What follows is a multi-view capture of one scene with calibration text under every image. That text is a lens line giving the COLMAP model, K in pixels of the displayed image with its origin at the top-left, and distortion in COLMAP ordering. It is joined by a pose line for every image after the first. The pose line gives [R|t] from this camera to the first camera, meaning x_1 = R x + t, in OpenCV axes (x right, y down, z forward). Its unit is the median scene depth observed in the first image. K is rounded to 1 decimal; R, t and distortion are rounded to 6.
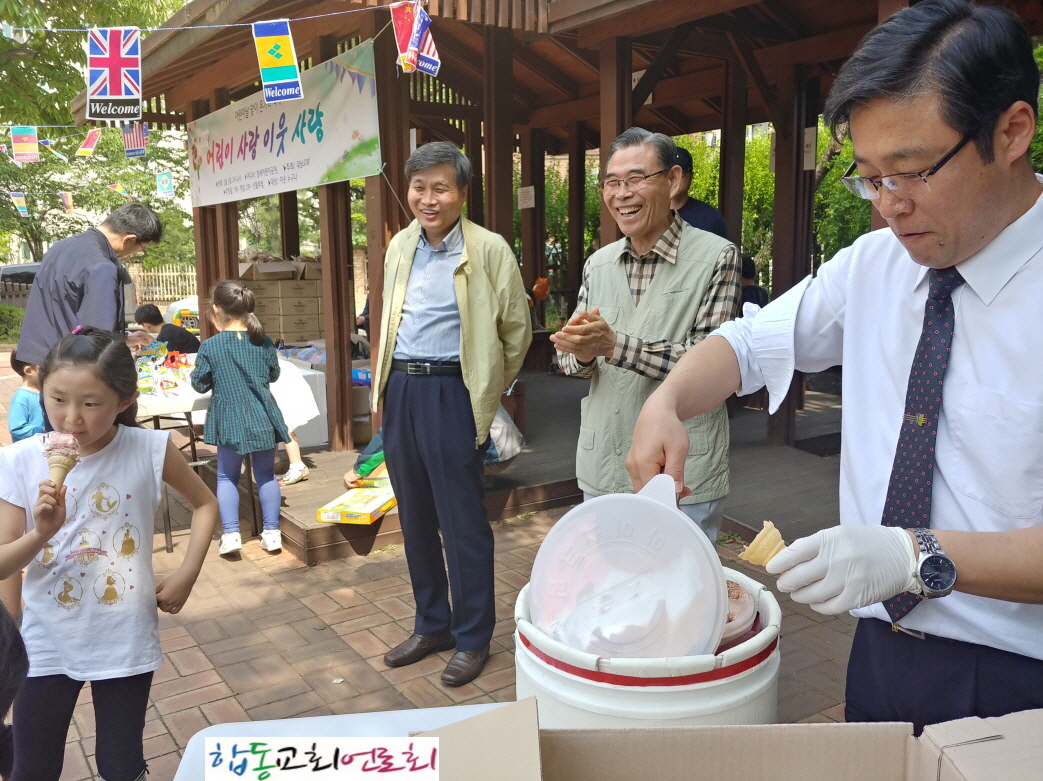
lens RADIAL K [[912.3, 0, 514.9], [0, 912.3, 392.4], [0, 0, 1]] dist [0.002603, -0.019817]
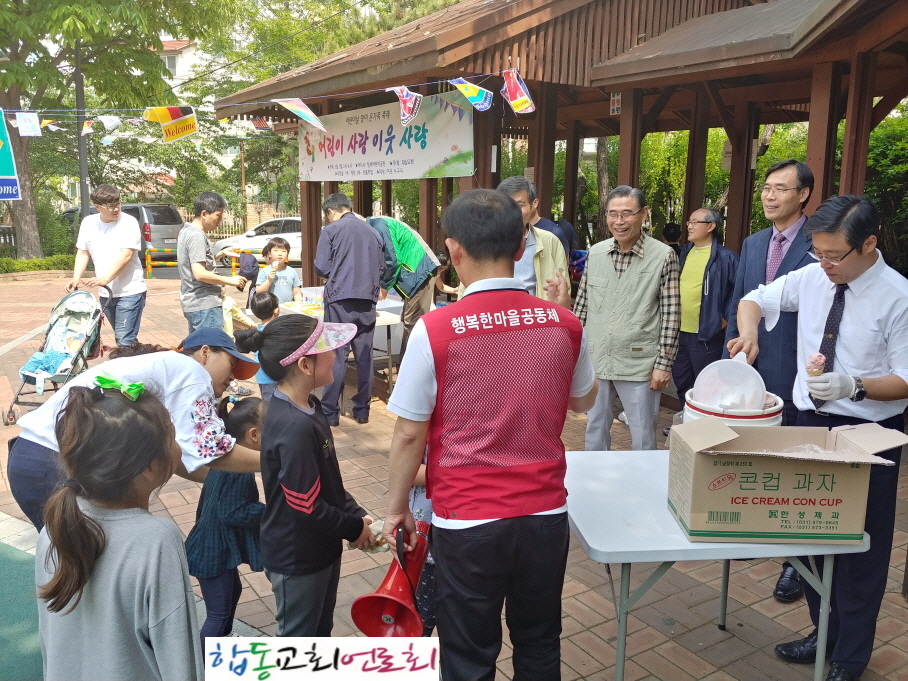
lens RADIAL K [[795.8, 0, 452.7], [0, 795.8, 341.9], [0, 0, 1]] dist [-0.002099, -0.013235]
pose [[0.999430, 0.030388, -0.014716, -0.134645], [-0.029992, 0.999201, 0.026421, 0.002917], [0.015507, -0.025964, 0.999543, -0.288419]]
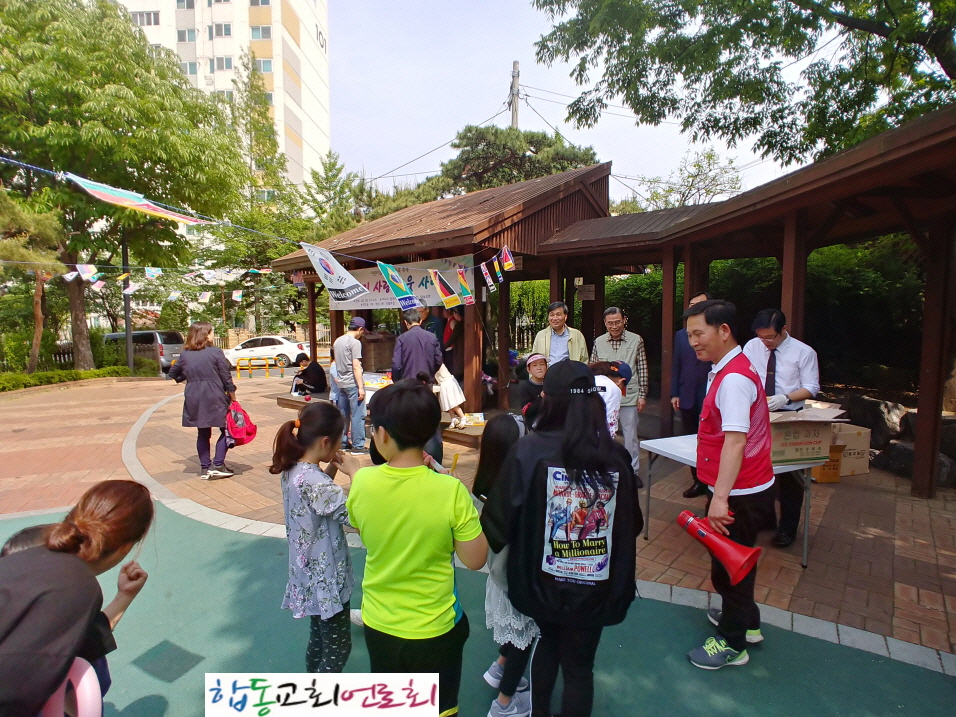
lens RADIAL K [[489.7, 0, 478.0], [0, 489.7, 366.0], [0, 0, 1]] dist [-0.043948, 0.008481]
pose [[0.965409, -0.017597, 0.260146, -0.450499], [0.034727, 0.997509, -0.061400, 0.023921], [-0.258417, 0.068310, 0.963615, -0.310335]]
